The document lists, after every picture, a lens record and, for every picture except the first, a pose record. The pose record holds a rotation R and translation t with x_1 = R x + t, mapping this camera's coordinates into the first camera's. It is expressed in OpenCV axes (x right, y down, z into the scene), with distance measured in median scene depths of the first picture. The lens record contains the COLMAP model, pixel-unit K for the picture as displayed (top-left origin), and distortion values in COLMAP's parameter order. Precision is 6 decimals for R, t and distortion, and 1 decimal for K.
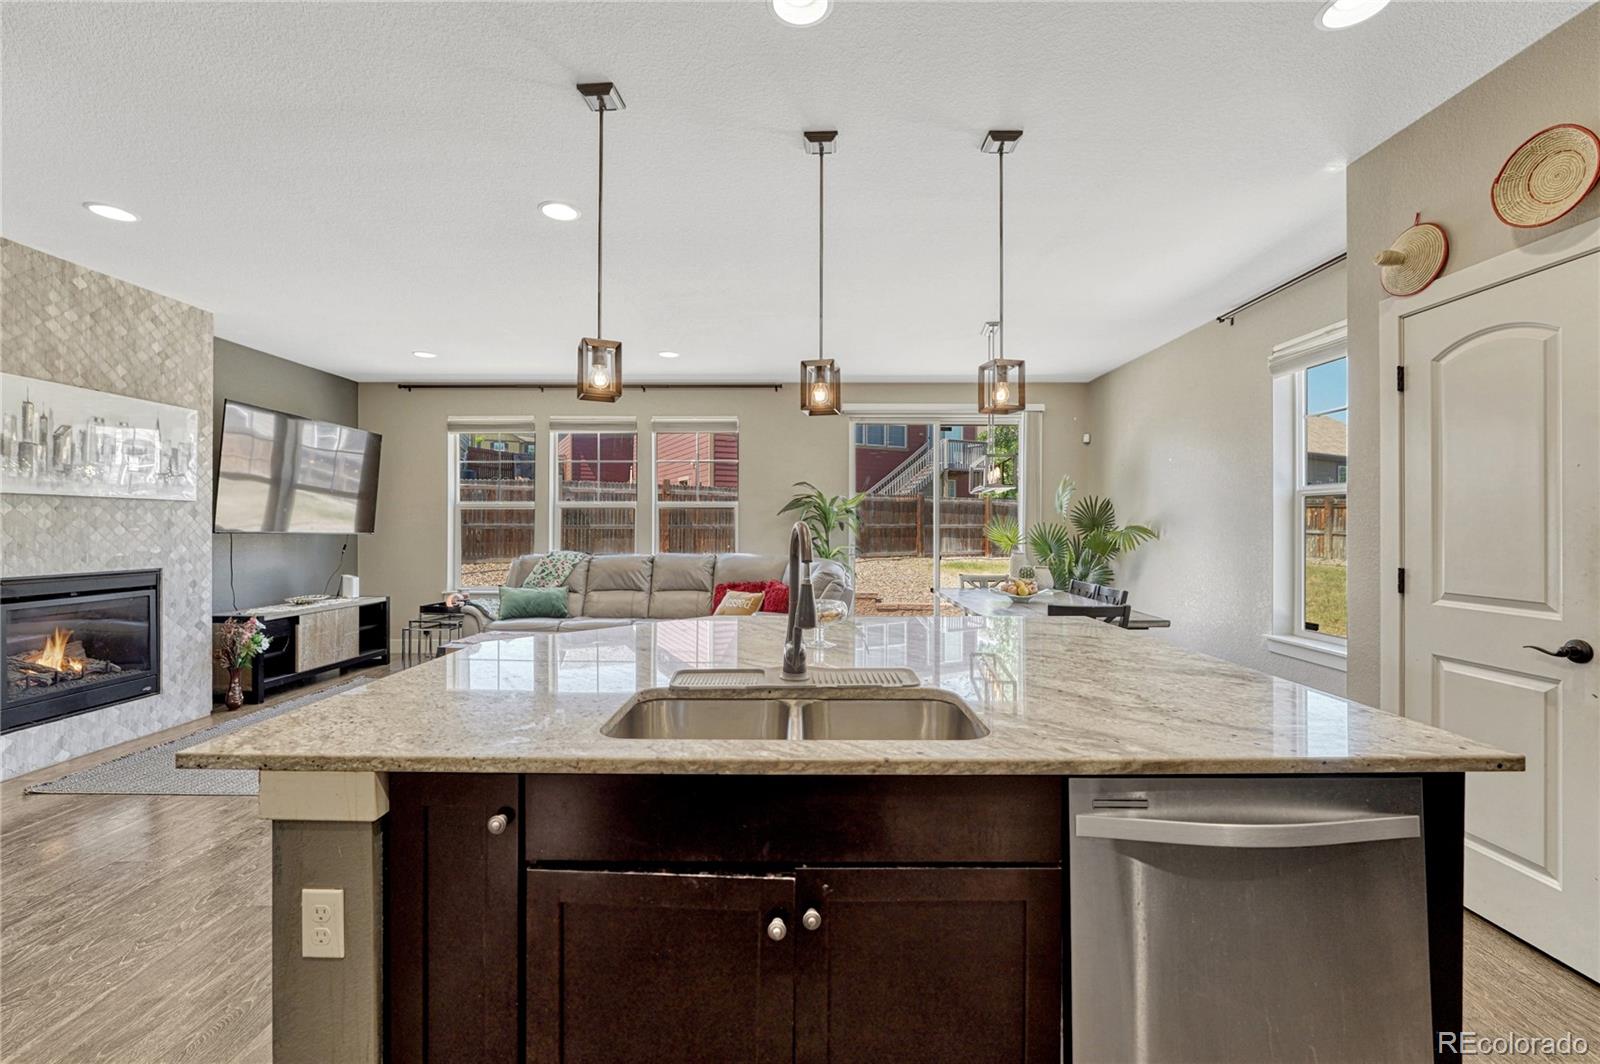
lens RADIAL K [[672.8, 0, 787.3], [0, 672.8, 513.5], [0, 0, 1]] dist [-0.005474, 0.000329]
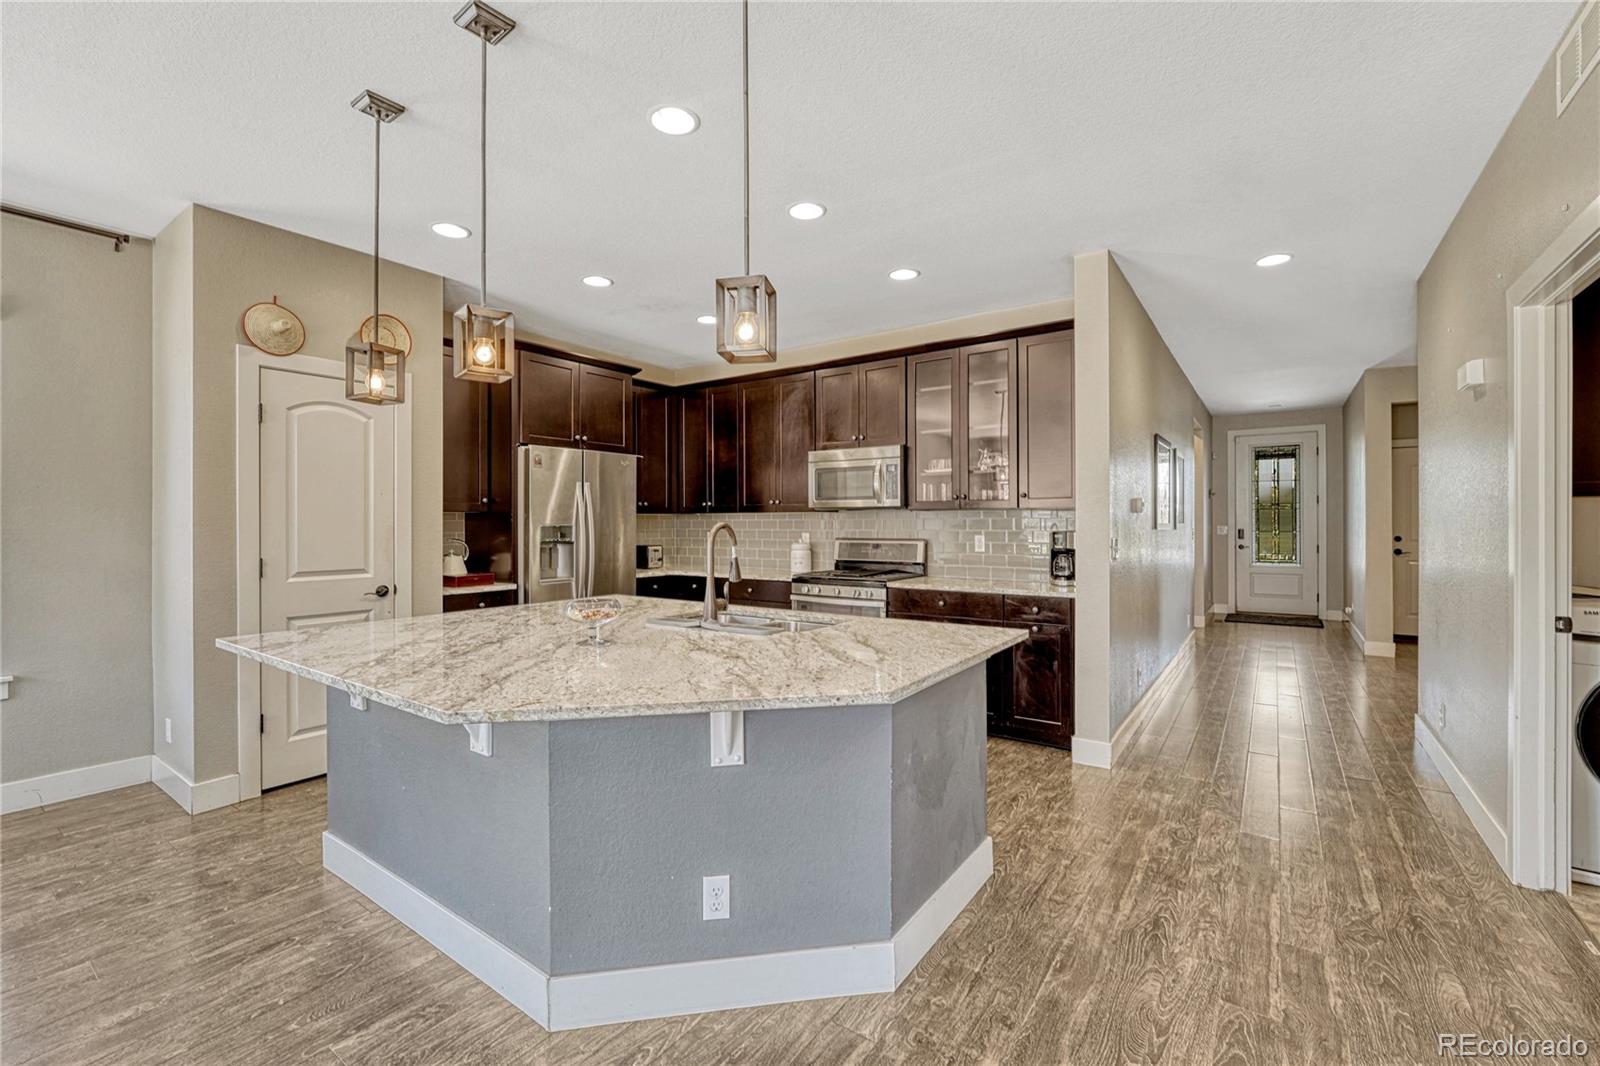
lens RADIAL K [[667.8, 0, 797.6], [0, 667.8, 527.7], [0, 0, 1]] dist [-0.008490, 0.001779]
pose [[-0.824055, -0.001631, 0.566508, -0.362150], [-0.007242, 0.999944, -0.007655, 0.012627], [-0.566464, -0.010411, -0.824021, 0.786269]]
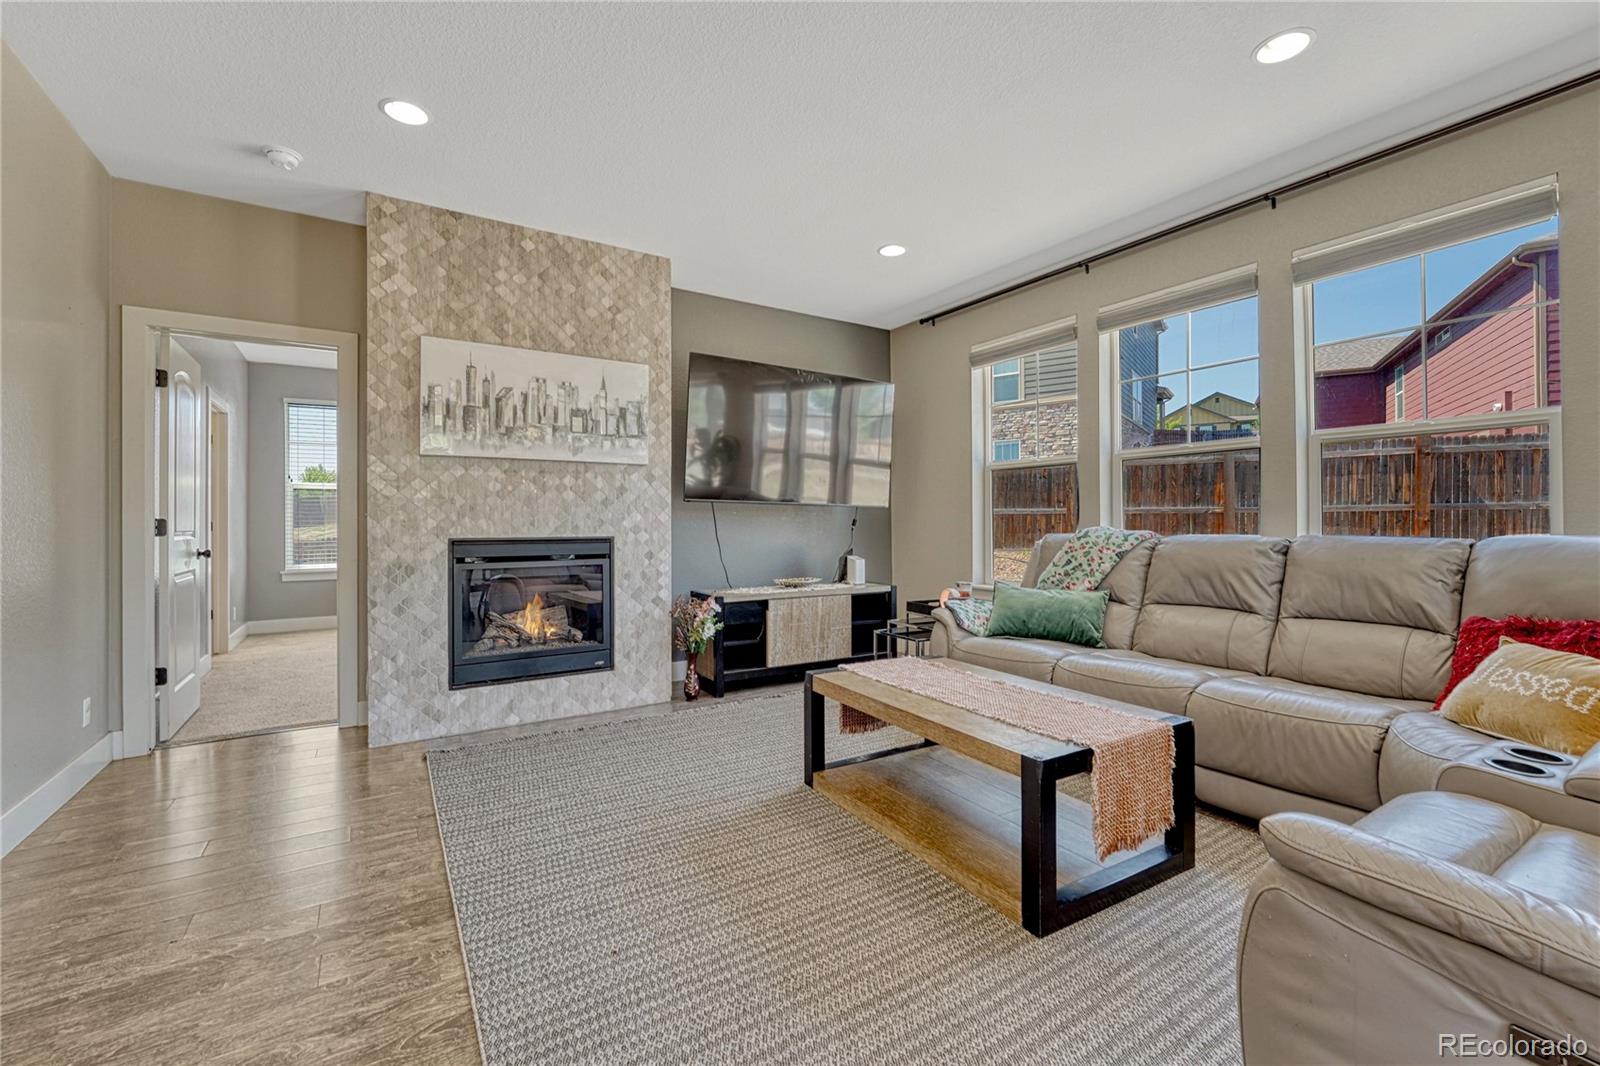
lens RADIAL K [[667.8, 0, 807.5], [0, 667.8, 519.8], [0, 0, 1]] dist [-0.008490, 0.001779]
pose [[0.566536, -0.006904, -0.824008, -0.011492], [0.020614, 0.999771, 0.005796, 0.054807], [0.823779, -0.020270, 0.566549, 0.649855]]
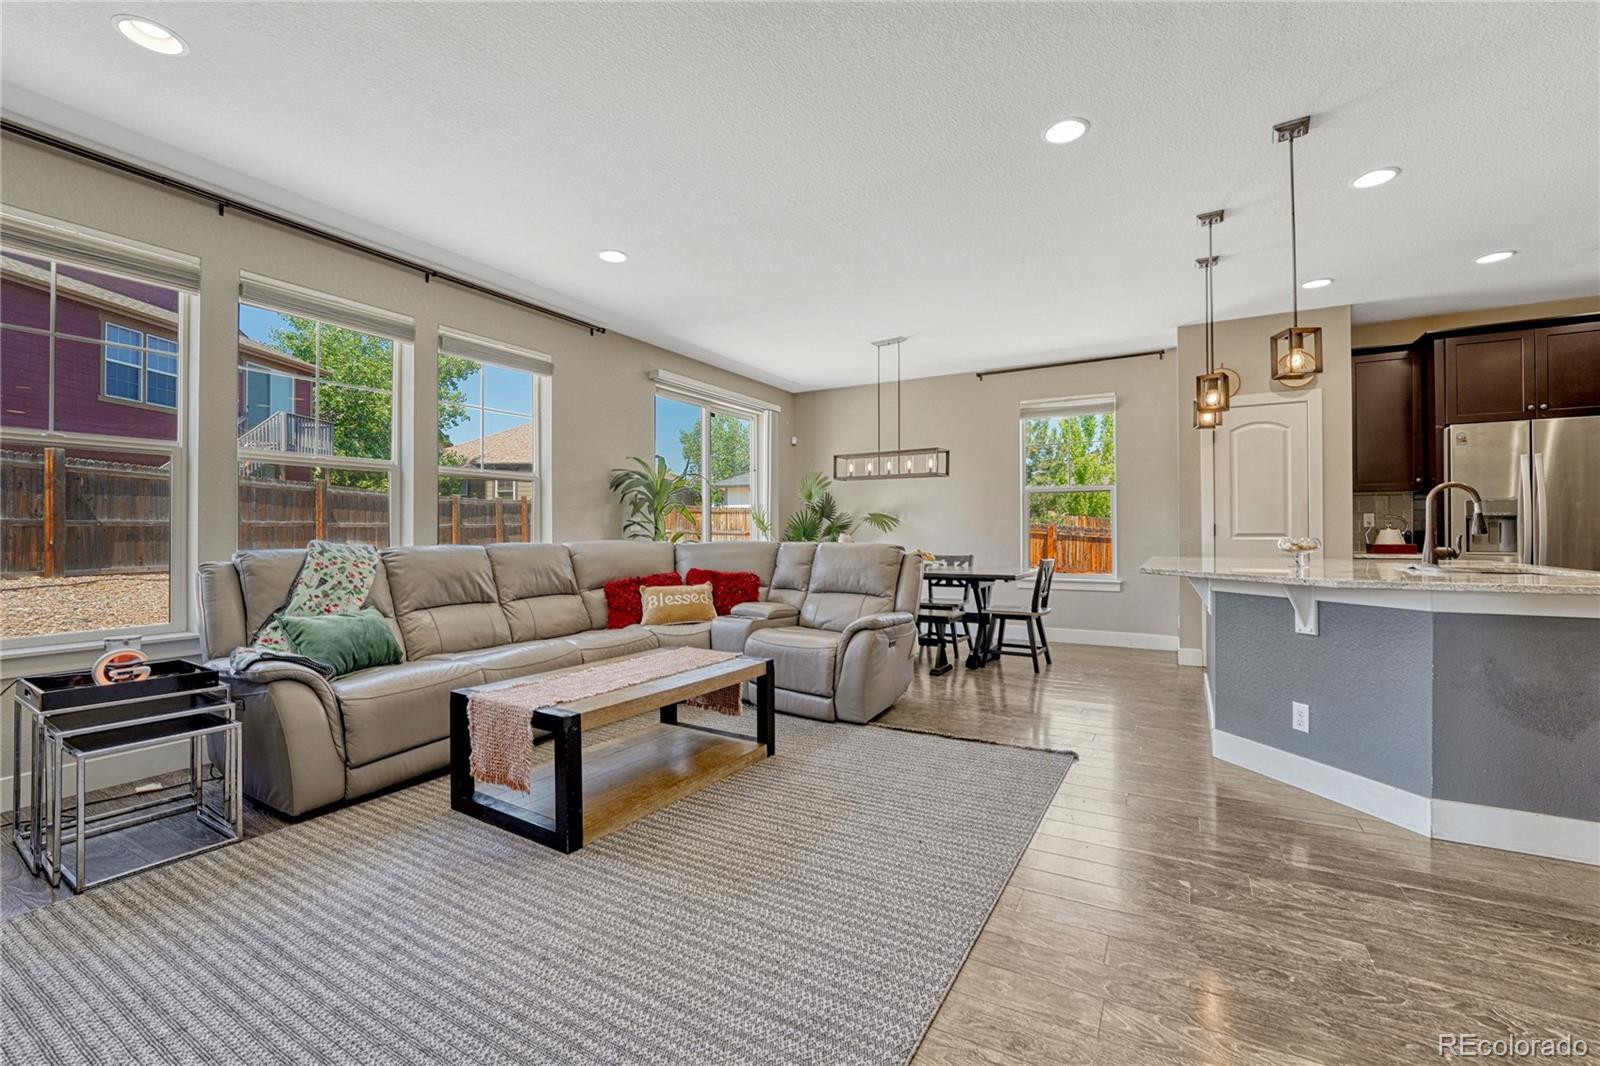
lens RADIAL K [[667.8, 0, 809.6], [0, 667.8, 526.4], [0, 0, 1]] dist [-0.008490, 0.001779]
pose [[0.475375, 0.004109, 0.879774, -0.854642], [-0.011853, 0.999928, 0.001734, 0.053528], [-0.879703, -0.011252, 0.475389, 0.601277]]
